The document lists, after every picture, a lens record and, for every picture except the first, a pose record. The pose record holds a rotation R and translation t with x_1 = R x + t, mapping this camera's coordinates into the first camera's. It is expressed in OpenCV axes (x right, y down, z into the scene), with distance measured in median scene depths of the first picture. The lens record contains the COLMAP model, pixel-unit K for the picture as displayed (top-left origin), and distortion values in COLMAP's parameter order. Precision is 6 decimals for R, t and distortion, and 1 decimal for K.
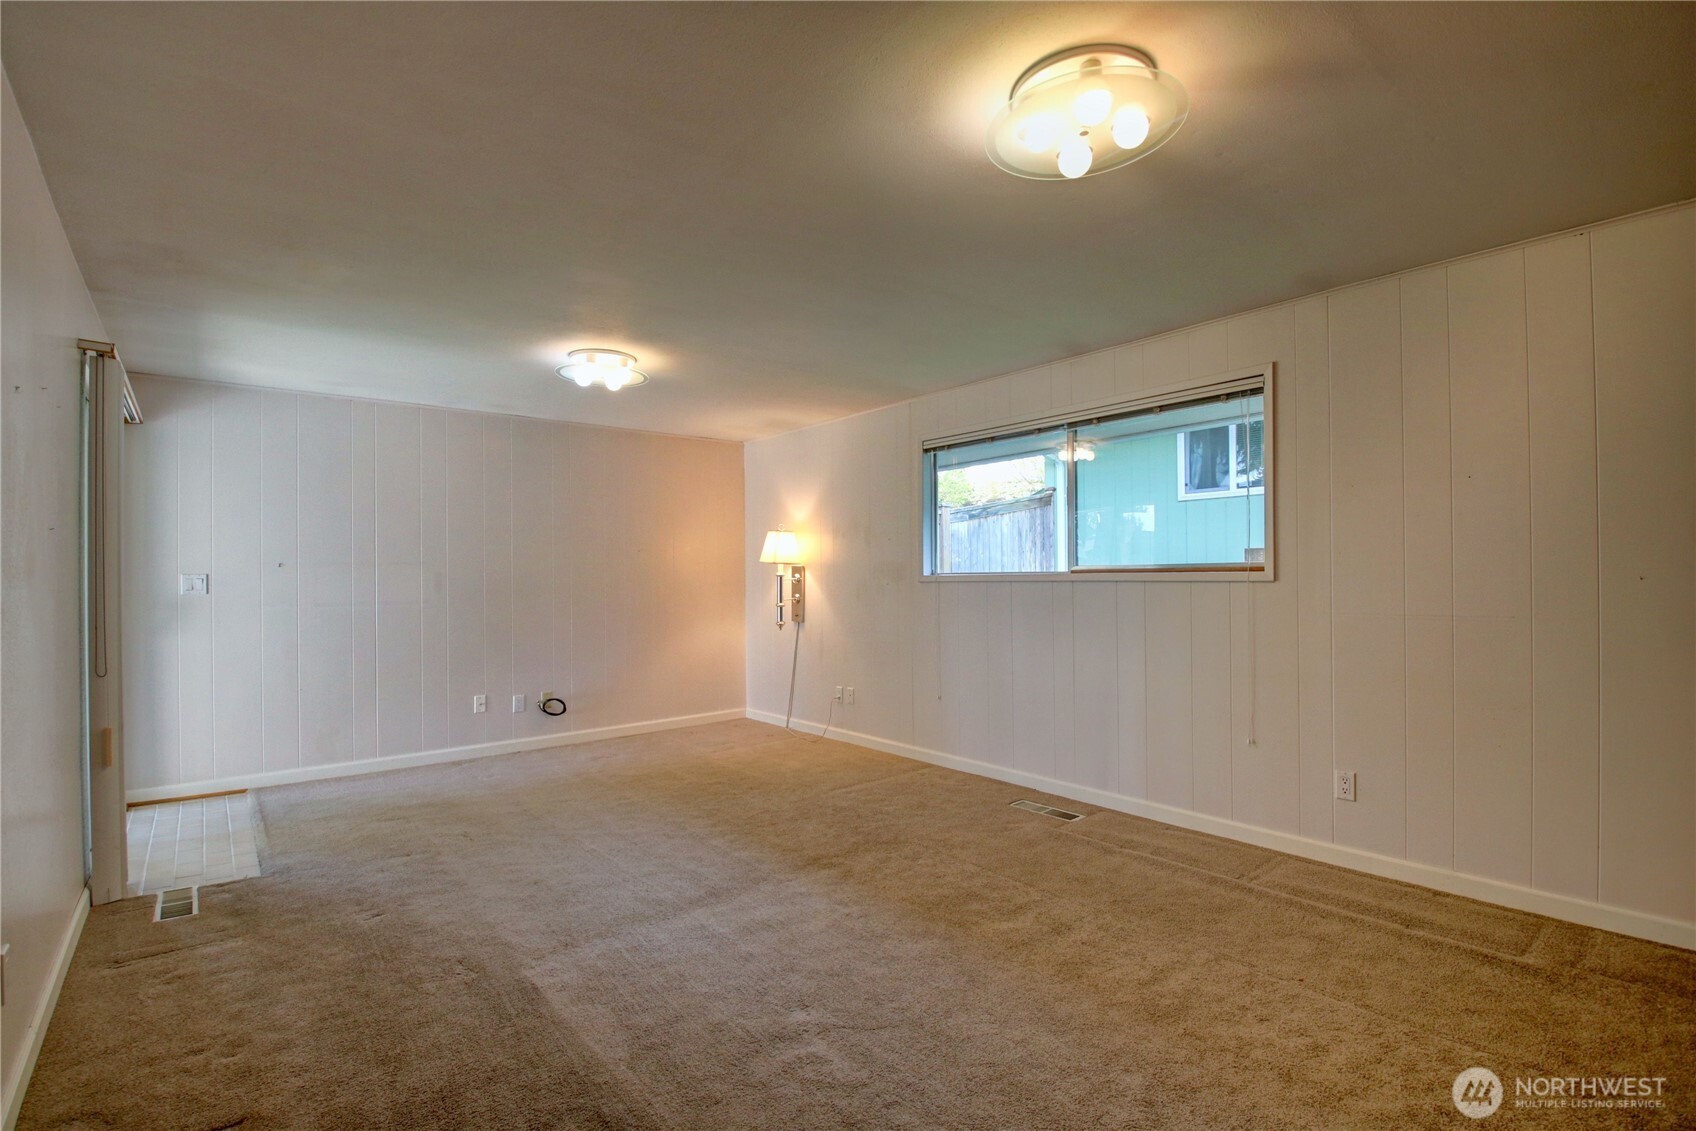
lens RADIAL K [[793.7, 0, 863.5], [0, 793.7, 572.9], [0, 0, 1]] dist [-0.004249, -0.014541]
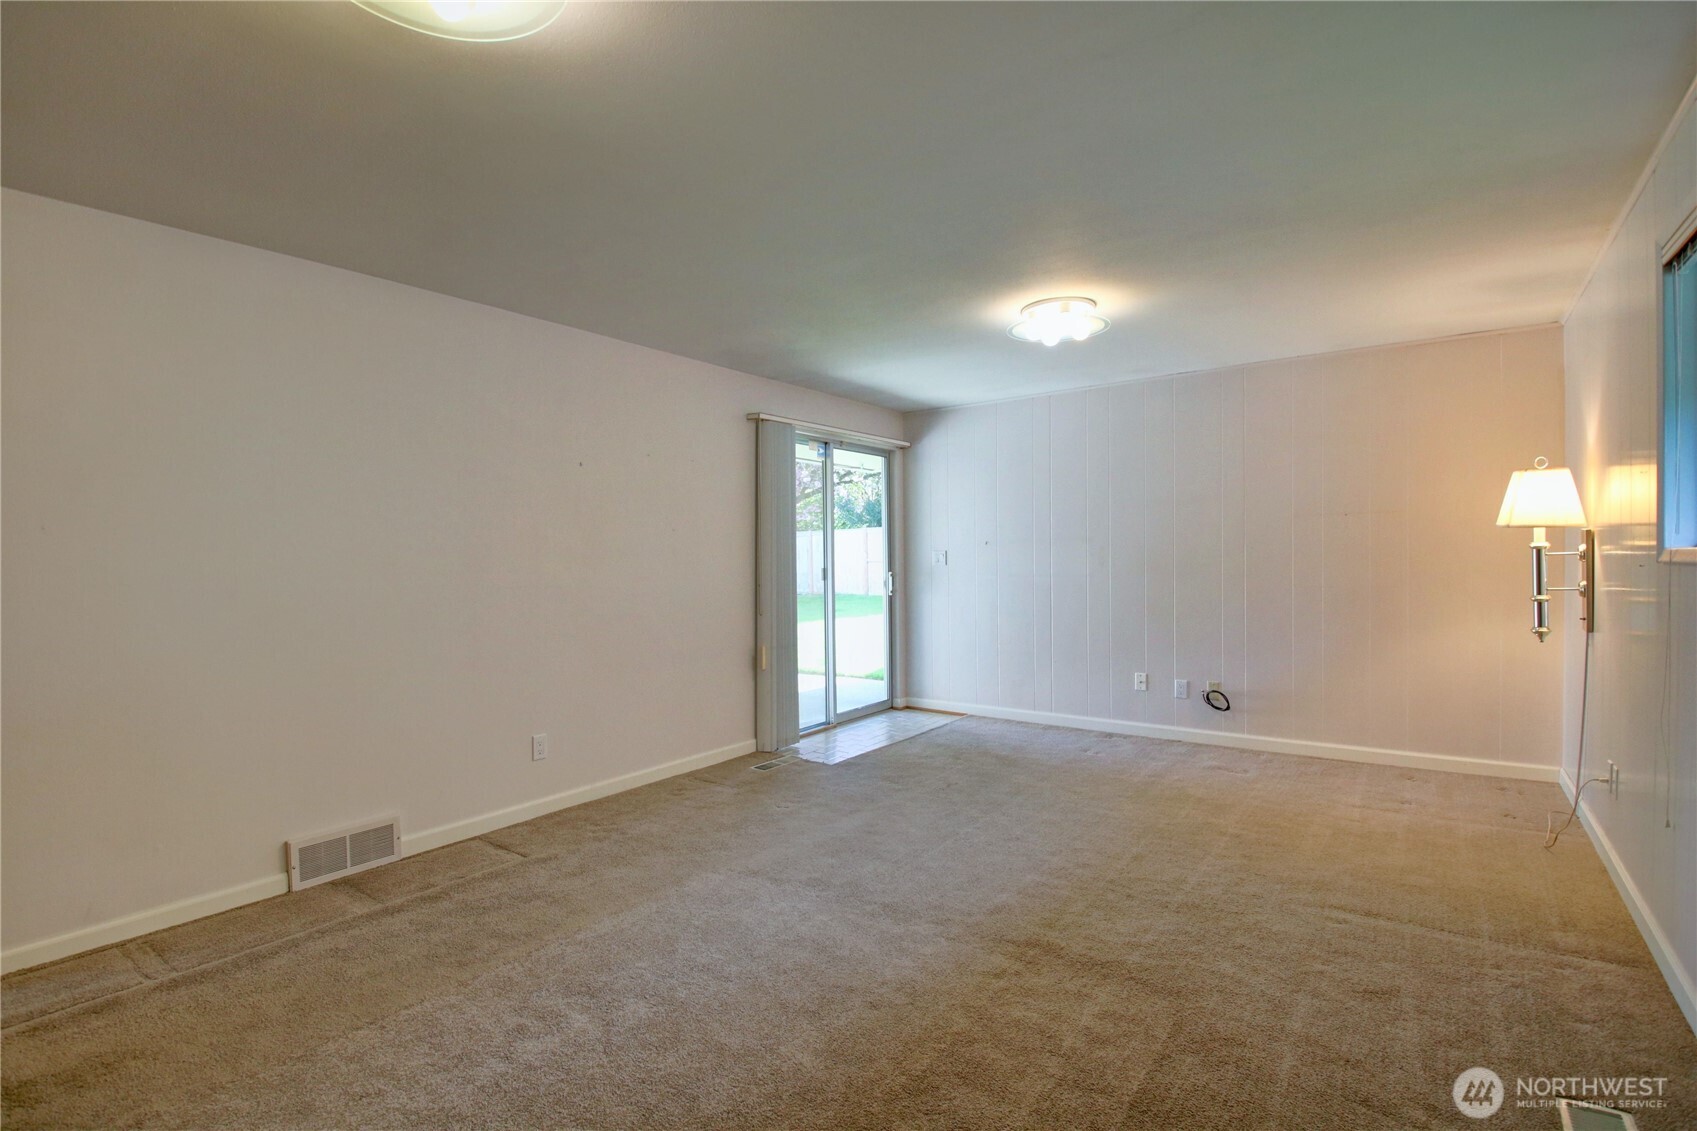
lens RADIAL K [[794.2, 0, 853.3], [0, 794.2, 564.4], [0, 0, 1]] dist [-0.004249, -0.014541]
pose [[0.231136, 0.014241, -0.972817, 0.467414], [0.010833, 0.999793, 0.017210, 0.000087], [0.972861, -0.014516, 0.230934, 0.527819]]
